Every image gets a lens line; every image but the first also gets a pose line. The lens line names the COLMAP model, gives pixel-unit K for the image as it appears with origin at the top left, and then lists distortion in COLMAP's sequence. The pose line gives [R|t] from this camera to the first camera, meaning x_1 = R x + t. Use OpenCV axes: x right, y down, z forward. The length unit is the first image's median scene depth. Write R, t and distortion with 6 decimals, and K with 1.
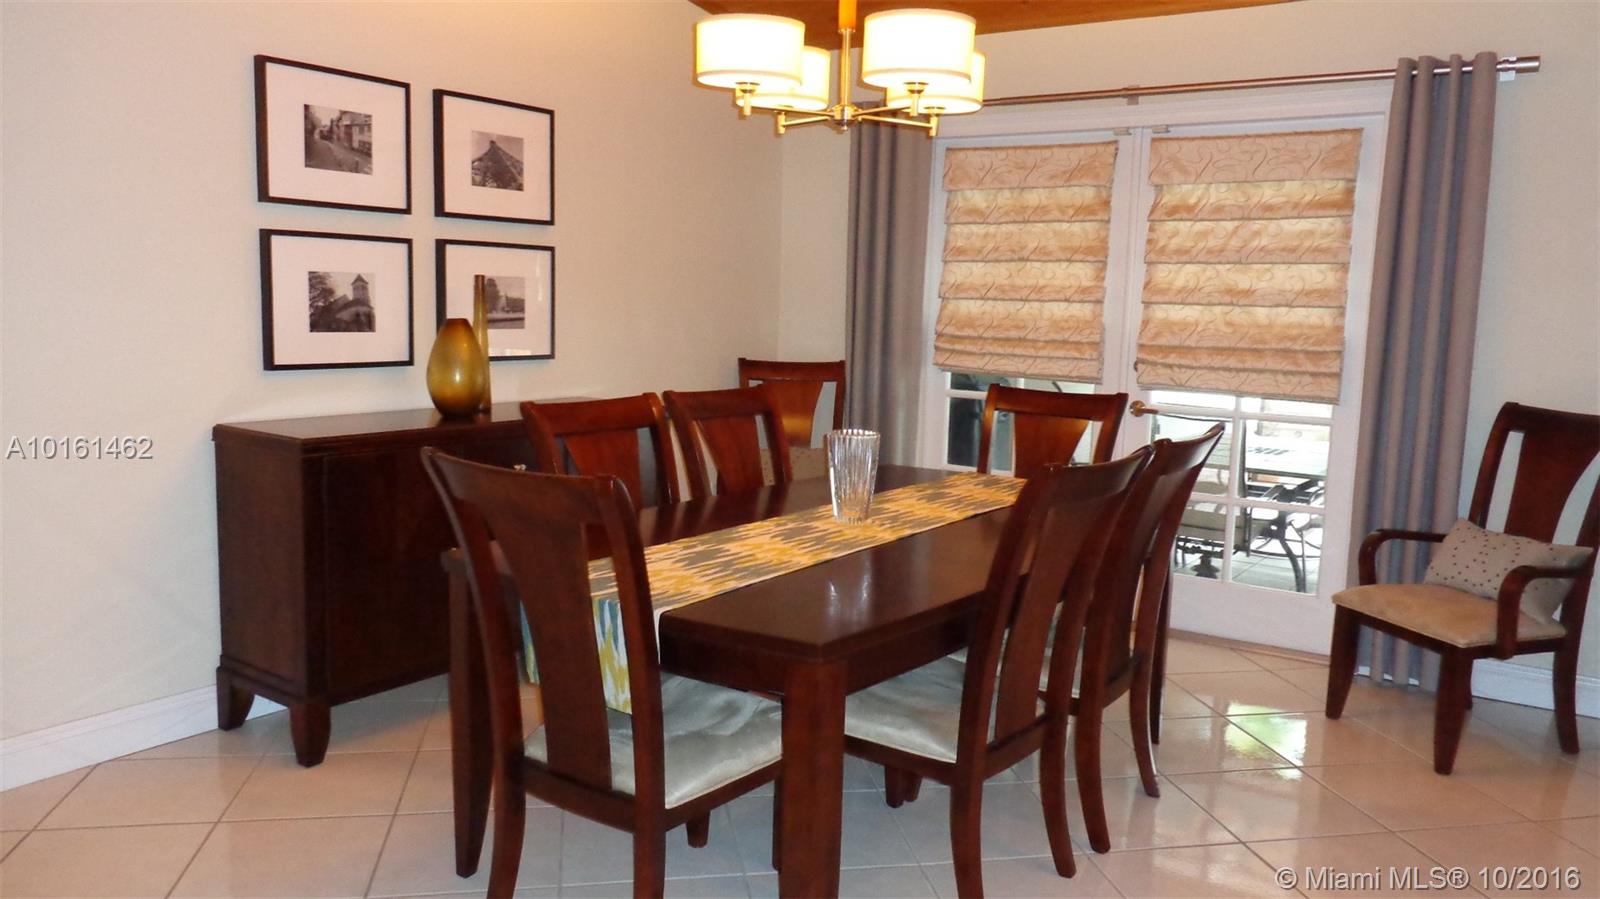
lens RADIAL K [[1195.4, 0, 801.0], [0, 1195.4, 447.1], [0, 0, 1]] dist [-0.009785, -0.004295]
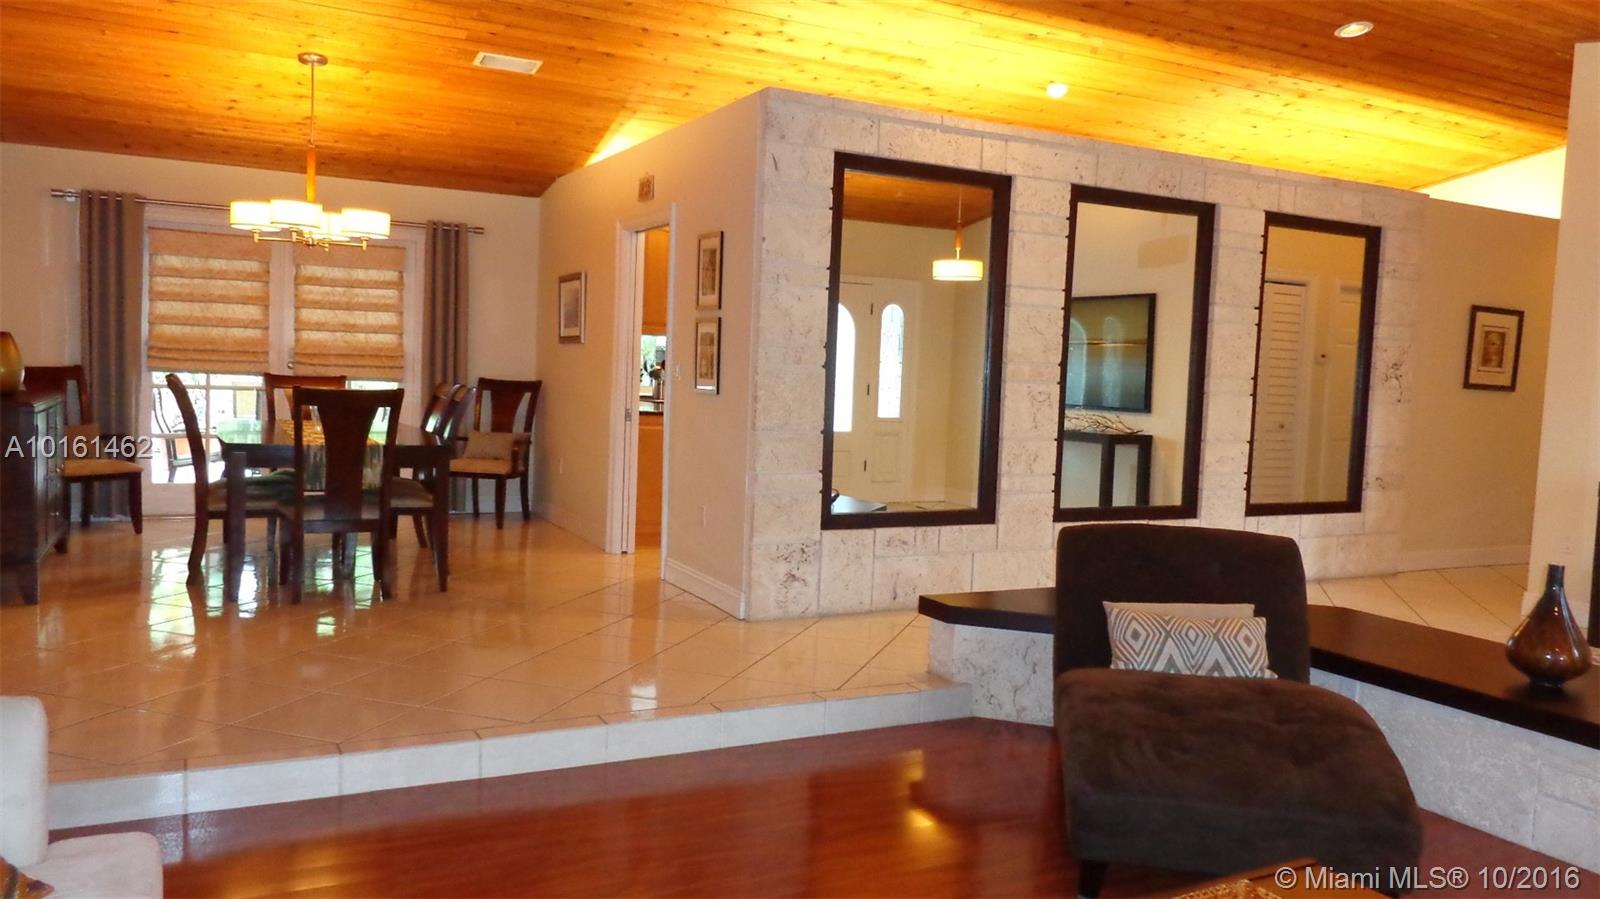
lens RADIAL K [[1195.4, 0, 797.8], [0, 1195.4, 450.3], [0, 0, 1]] dist [-0.009785, -0.004295]
pose [[0.436374, -0.074074, 0.896711, -0.995939], [0.082962, 0.995673, 0.041876, 0.046276], [-0.895933, 0.056119, 0.440631, -0.448968]]
